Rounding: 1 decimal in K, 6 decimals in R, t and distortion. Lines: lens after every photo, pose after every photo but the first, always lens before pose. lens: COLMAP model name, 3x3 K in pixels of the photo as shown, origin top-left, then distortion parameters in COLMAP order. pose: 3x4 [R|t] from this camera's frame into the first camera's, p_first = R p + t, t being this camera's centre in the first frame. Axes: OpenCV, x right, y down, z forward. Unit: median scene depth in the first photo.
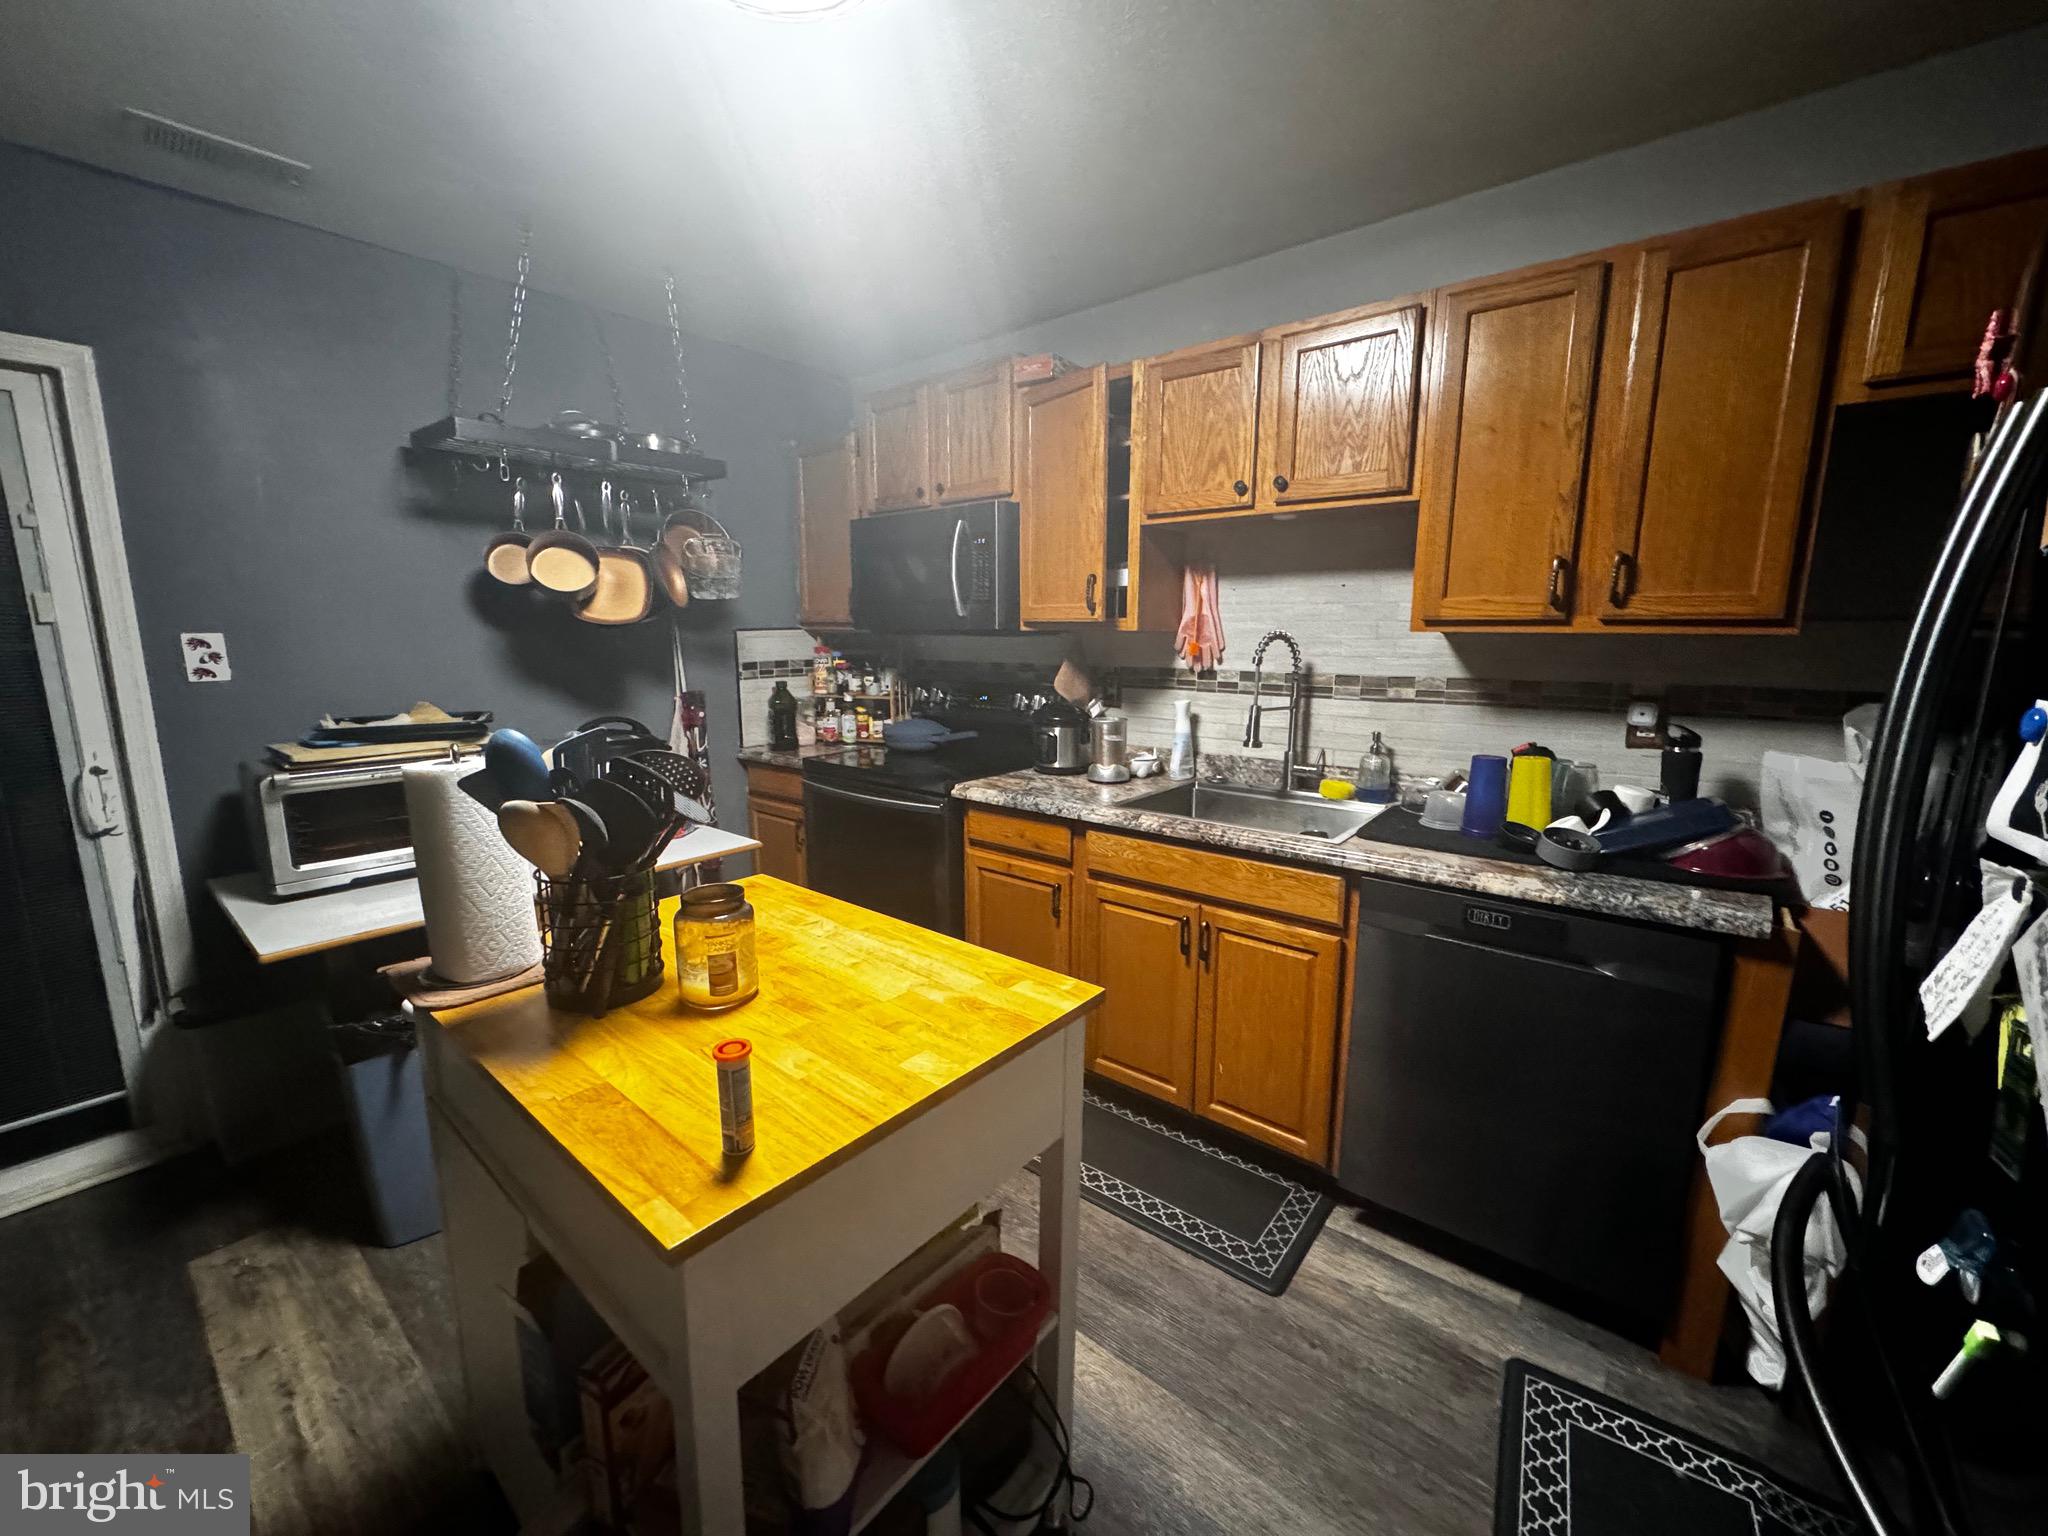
lens RADIAL K [[808.6, 0, 1021.3], [0, 808.6, 769.6], [0, 0, 1]] dist [0.000238, -0.000264]
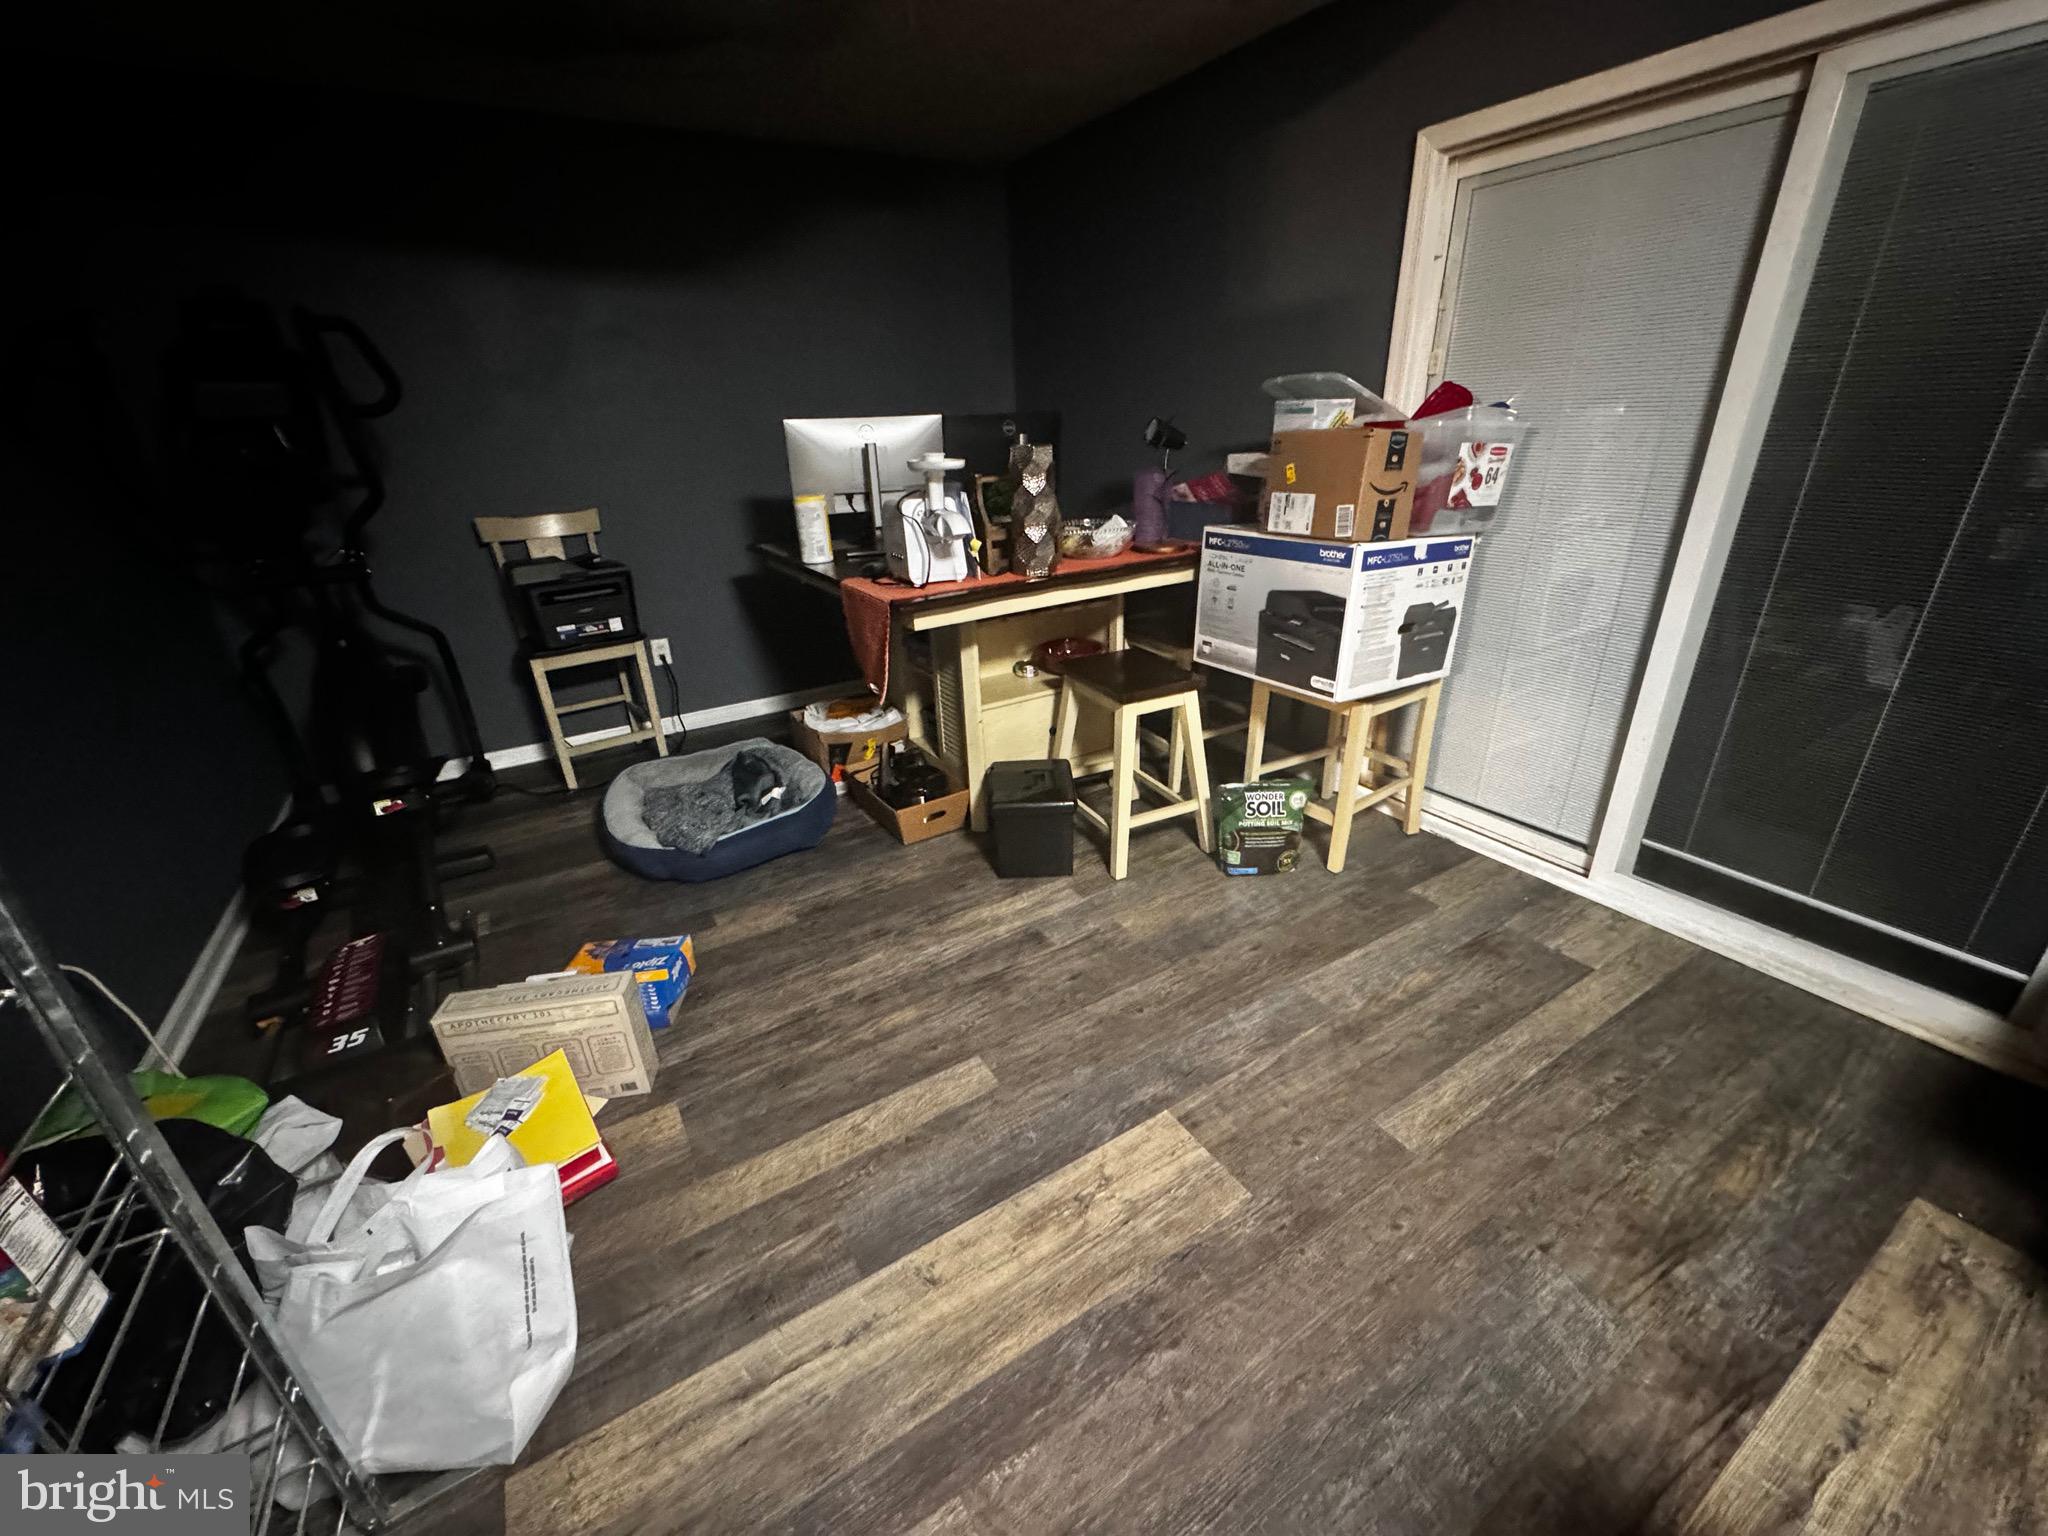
lens RADIAL K [[808.6, 0, 1019.5], [0, 808.6, 759.8], [0, 0, 1]] dist [0.000238, -0.000264]
pose [[-0.332319, 0.383743, -0.861571, -0.203448], [-0.121348, 0.888499, 0.442542, -0.037232], [0.935328, 0.251615, -0.248699, 0.255006]]
